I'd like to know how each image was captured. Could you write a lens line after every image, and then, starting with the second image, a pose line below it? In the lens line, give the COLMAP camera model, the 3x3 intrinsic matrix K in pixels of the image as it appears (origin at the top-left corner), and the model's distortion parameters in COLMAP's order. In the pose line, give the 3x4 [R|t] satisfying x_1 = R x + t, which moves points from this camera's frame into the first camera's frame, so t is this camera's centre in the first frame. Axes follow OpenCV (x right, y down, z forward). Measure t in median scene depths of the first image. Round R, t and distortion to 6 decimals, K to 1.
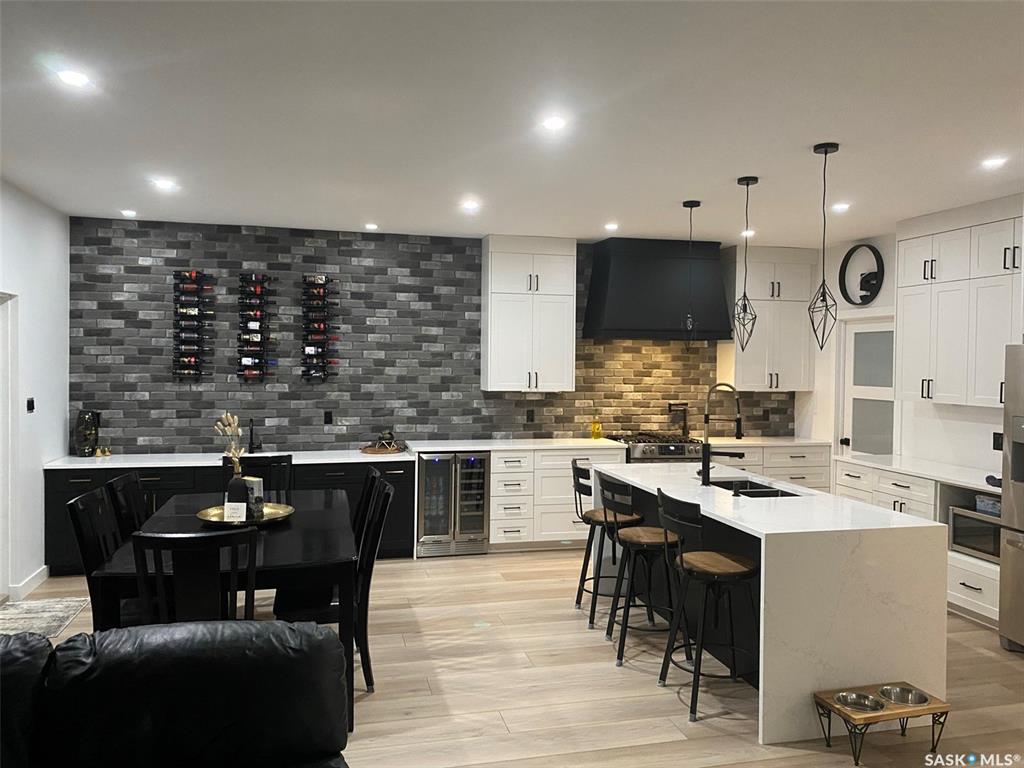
lens RADIAL K [[791.7, 0, 512.3], [0, 791.7, 382.6], [0, 0, 1]] dist [0.016674, -0.020408]
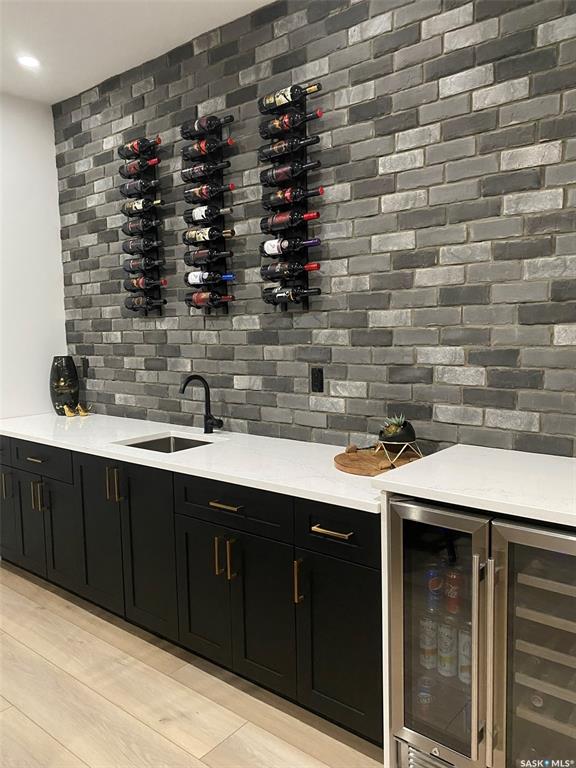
lens RADIAL K [[593.8, 0, 288.5], [0, 593.8, 388.5], [0, 0, 1]] dist [0.016674, -0.020408]
pose [[0.594184, 0.065535, -0.801655, 0.062697], [0.010989, 0.995921, 0.089561, 0.015771], [0.804254, -0.062025, 0.591040, 0.772418]]
